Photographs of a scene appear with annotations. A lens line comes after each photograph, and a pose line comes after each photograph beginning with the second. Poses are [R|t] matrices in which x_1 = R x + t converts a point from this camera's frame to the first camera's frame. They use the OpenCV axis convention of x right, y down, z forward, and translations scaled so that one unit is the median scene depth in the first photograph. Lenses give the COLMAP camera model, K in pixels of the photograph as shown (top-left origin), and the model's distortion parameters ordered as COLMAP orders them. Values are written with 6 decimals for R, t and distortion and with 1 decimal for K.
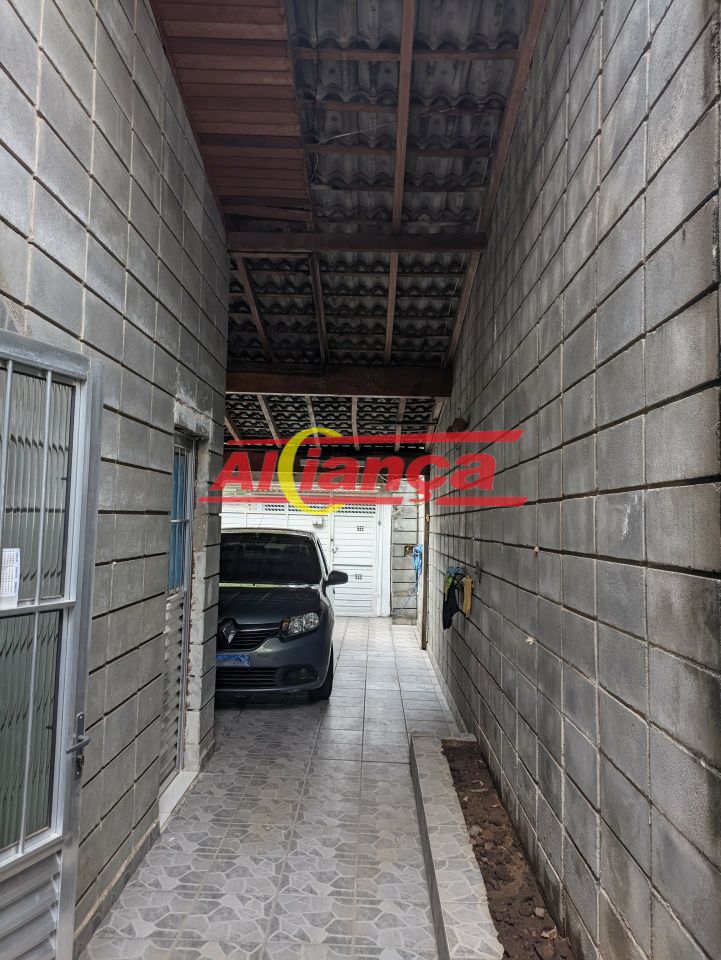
lens RADIAL K [[708.9, 0, 362.2], [0, 708.9, 478.9], [0, 0, 1]] dist [0.045017, -0.026443]
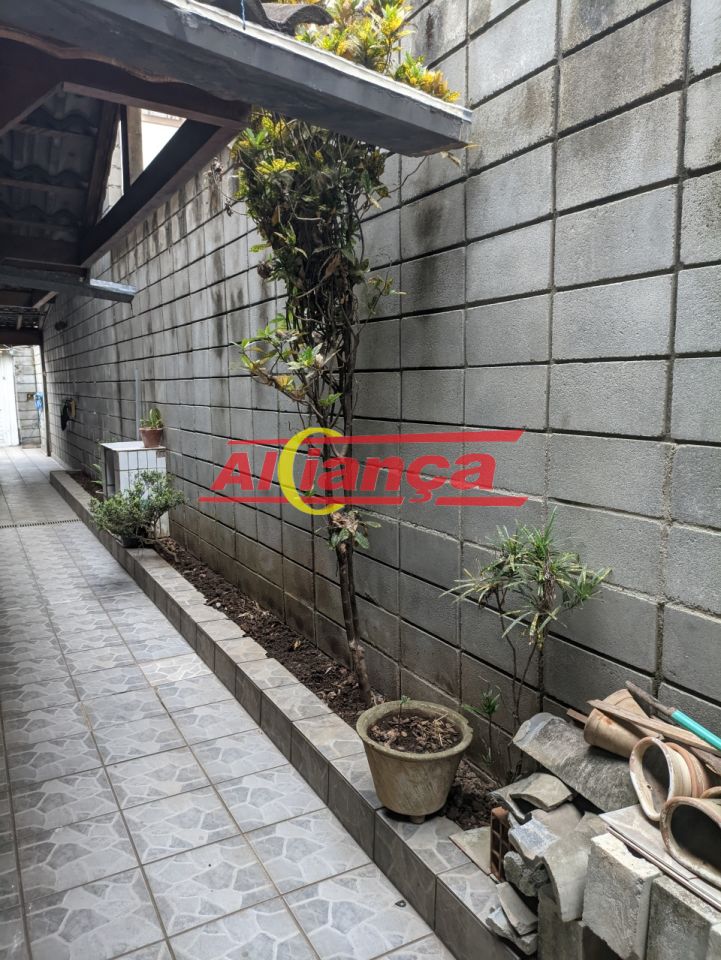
lens RADIAL K [[708.9, 0, 363.1], [0, 708.9, 480.2], [0, 0, 1]] dist [0.045017, -0.026443]
pose [[0.865578, -0.097440, 0.491203, -0.097794], [-0.004391, 0.979373, 0.202015, -0.036541], [-0.500755, -0.177017, 0.847295, -0.734742]]
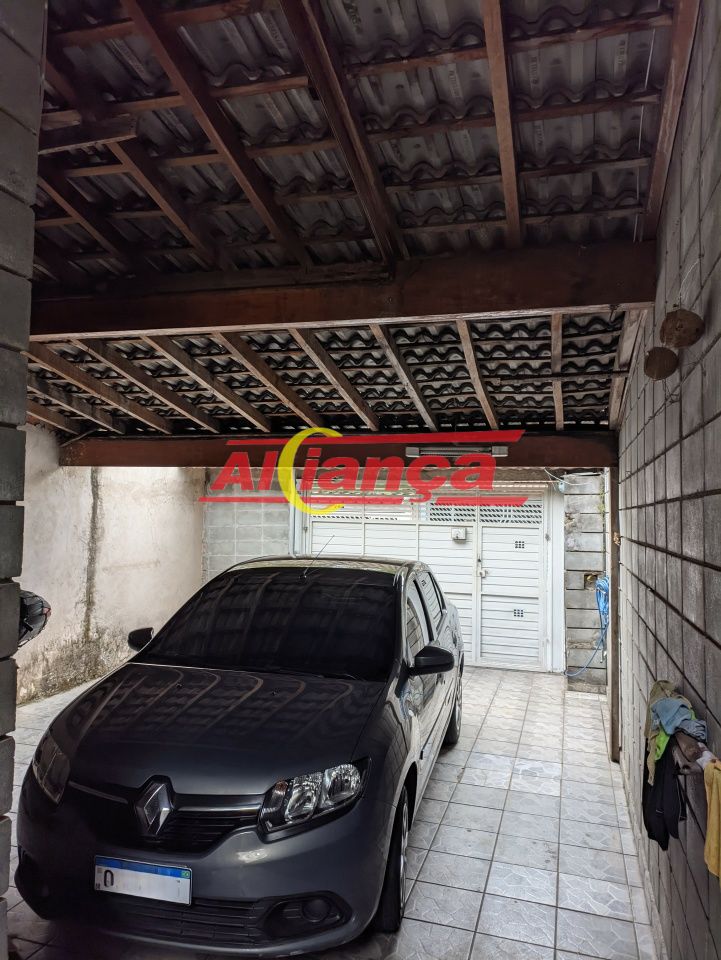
lens RADIAL K [[708.9, 0, 360.9], [0, 708.9, 477.2], [0, 0, 1]] dist [0.045017, -0.026443]
pose [[0.963689, -0.019384, -0.266323, 0.046813], [0.020006, 0.999800, -0.000379, -0.000596], [0.266277, -0.004963, 0.963884, 0.374284]]
